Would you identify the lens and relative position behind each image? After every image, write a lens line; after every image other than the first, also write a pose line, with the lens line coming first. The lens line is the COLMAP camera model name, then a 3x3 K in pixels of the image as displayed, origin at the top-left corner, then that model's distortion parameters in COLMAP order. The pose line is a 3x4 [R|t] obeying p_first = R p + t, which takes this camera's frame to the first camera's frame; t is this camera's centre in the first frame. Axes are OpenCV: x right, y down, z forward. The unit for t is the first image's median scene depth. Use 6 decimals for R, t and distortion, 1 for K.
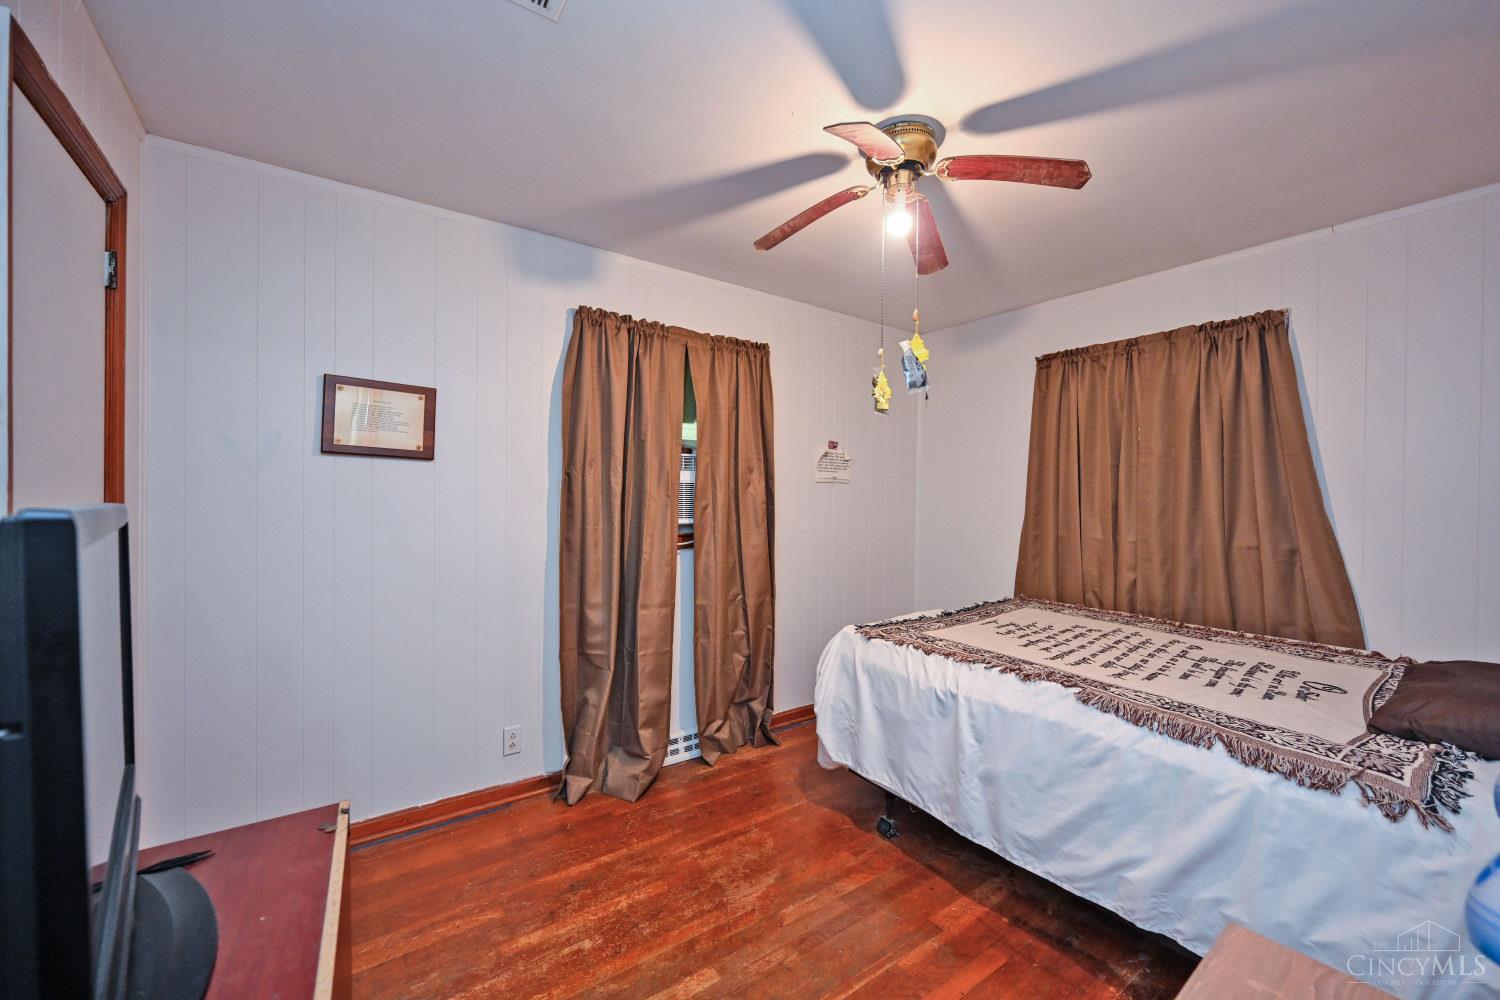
lens RADIAL K [[589.9, 0, 750.0], [0, 589.9, 500.0], [0, 0, 1]] dist [-0.001514, -0.000125]
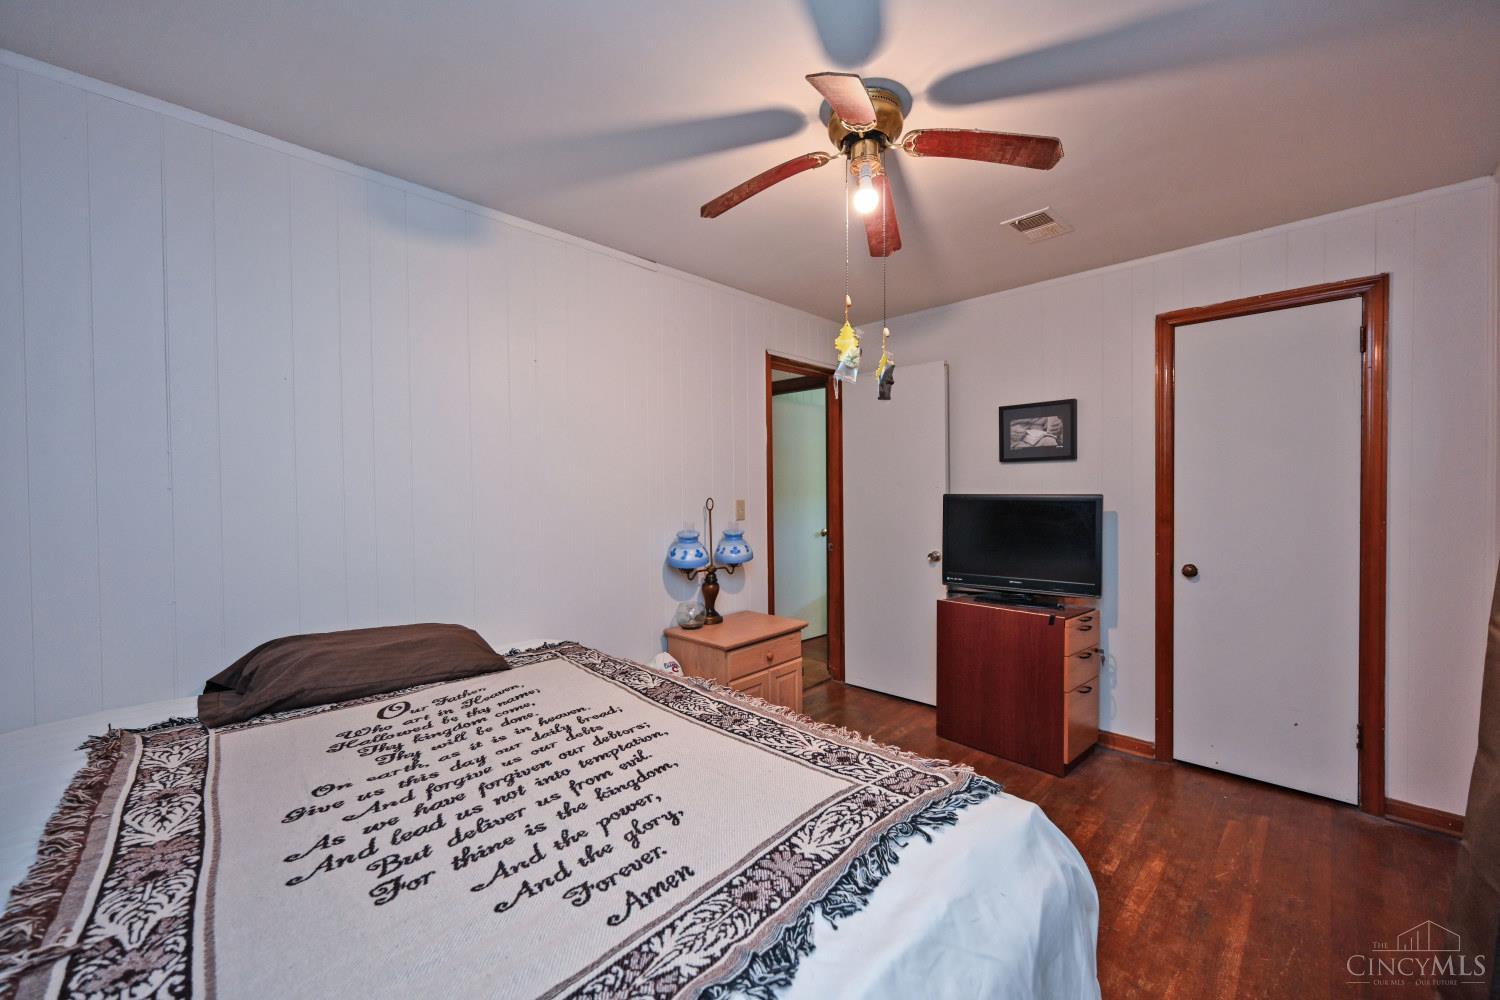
lens RADIAL K [[589.9, 0, 750.0], [0, 589.9, 500.0], [0, 0, 1]] dist [-0.001514, -0.000125]
pose [[-0.986762, 0.001005, -0.162174, 0.531286], [-0.001827, 0.999848, 0.017312, -0.006936], [0.162167, 0.017379, -0.986610, 1.721747]]
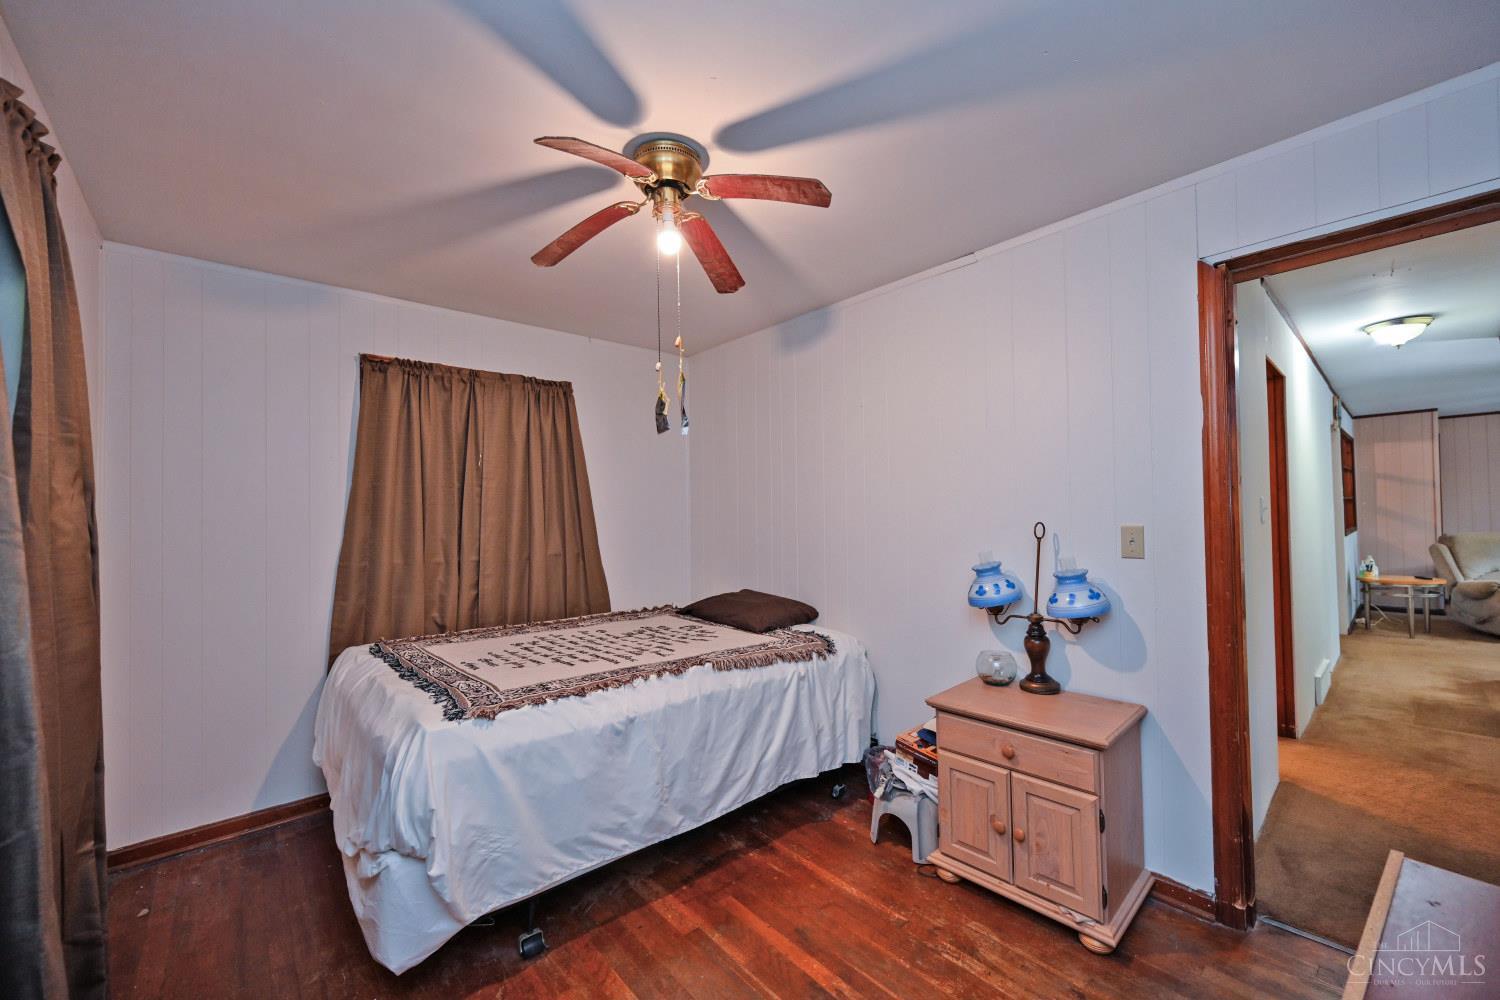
lens RADIAL K [[589.9, 0, 750.0], [0, 589.9, 500.0], [0, 0, 1]] dist [-0.001514, -0.000125]
pose [[-0.096076, 0.012539, 0.995295, -0.660413], [0.019397, 0.999754, -0.010723, -0.025038], [-0.995185, 0.018276, -0.096296, 0.876756]]
